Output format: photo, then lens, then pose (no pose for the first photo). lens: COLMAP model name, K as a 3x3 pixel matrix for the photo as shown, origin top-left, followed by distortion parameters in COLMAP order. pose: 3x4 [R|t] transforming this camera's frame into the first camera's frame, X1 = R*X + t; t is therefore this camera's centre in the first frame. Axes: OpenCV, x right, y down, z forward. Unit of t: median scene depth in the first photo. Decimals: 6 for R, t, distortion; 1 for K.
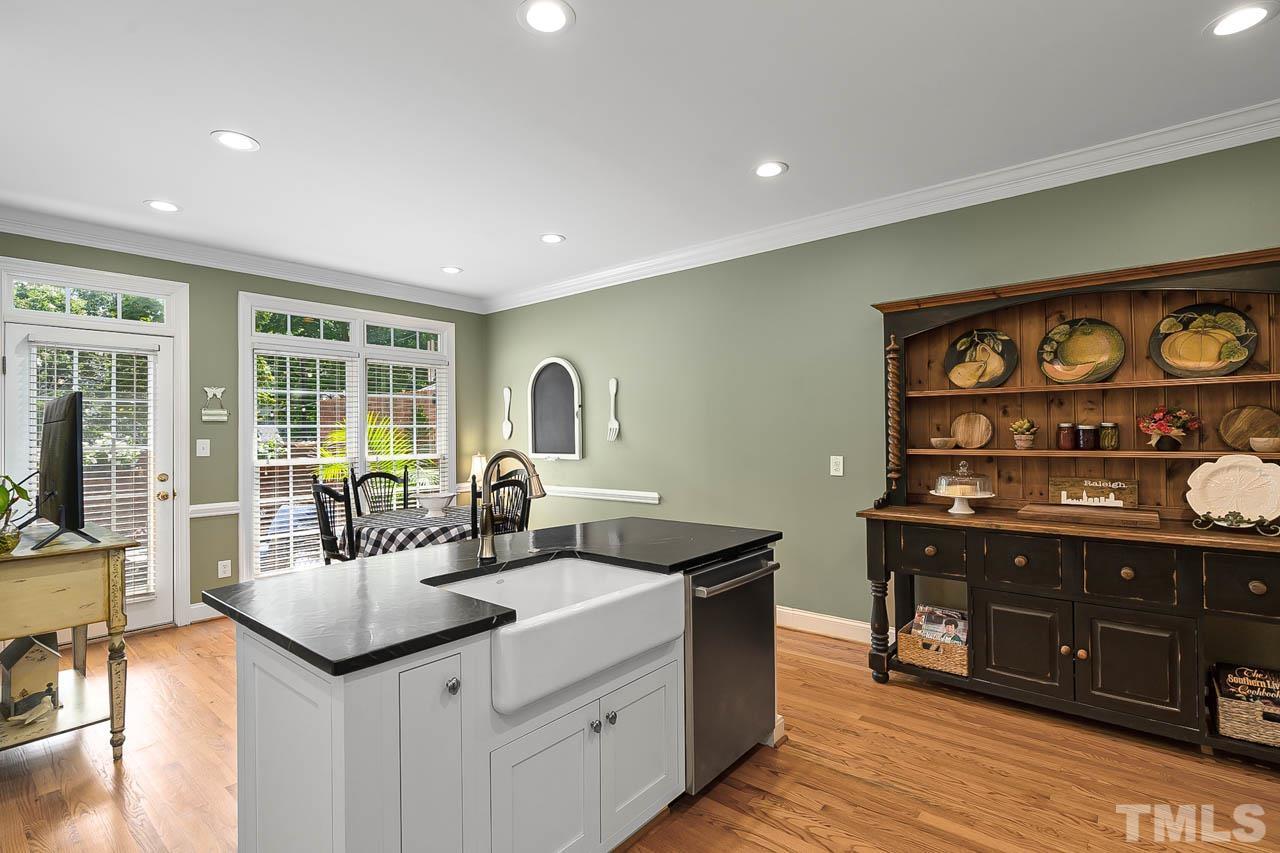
lens RADIAL K [[608.1, 0, 644.7], [0, 608.1, 428.9], [0, 0, 1]] dist [-0.010107, 0.001832]
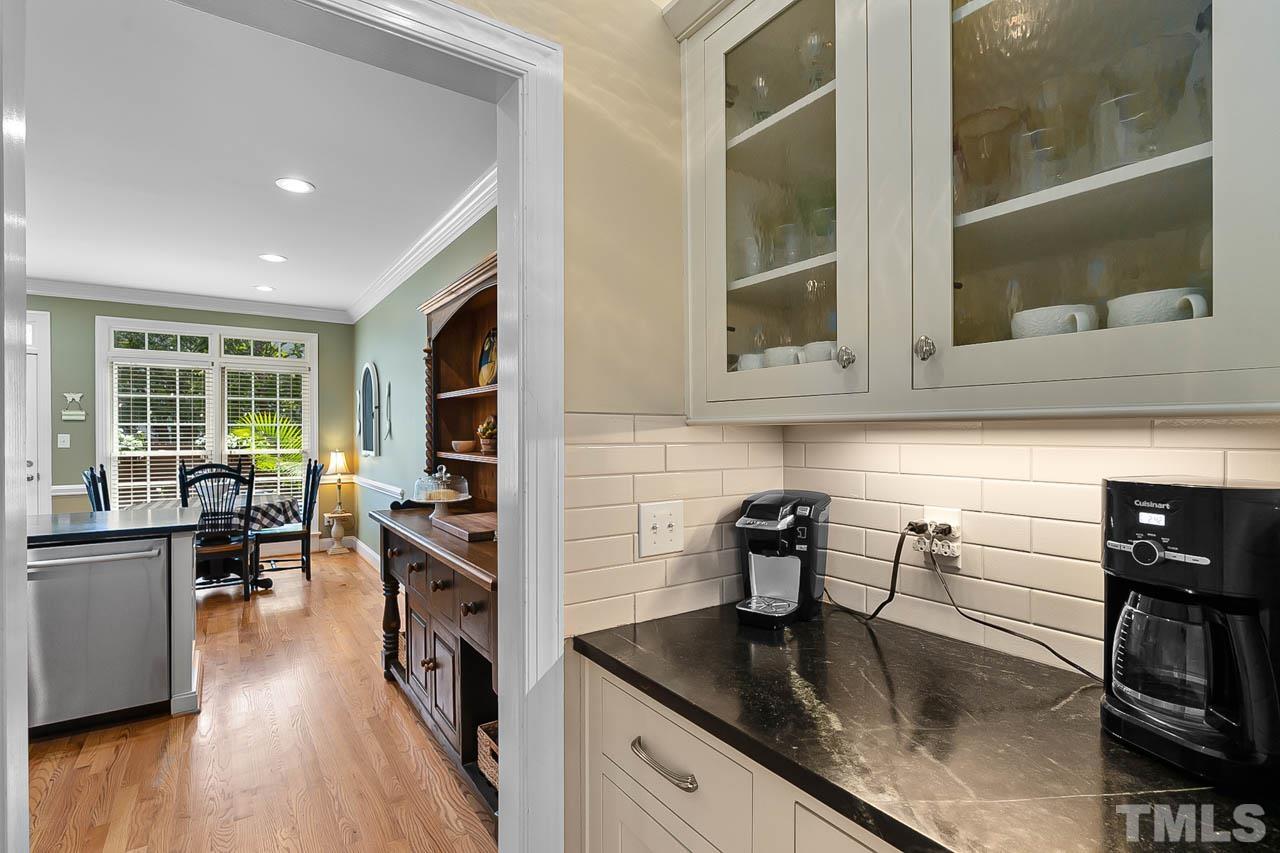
lens RADIAL K [[608.1, 0, 639.1], [0, 608.1, 433.2], [0, 0, 1]] dist [-0.010107, 0.001832]
pose [[0.964569, 0.009052, -0.263676, 0.691300], [-0.007224, 0.999943, 0.007904, -0.003142], [0.263732, -0.005720, 0.964579, 0.087805]]
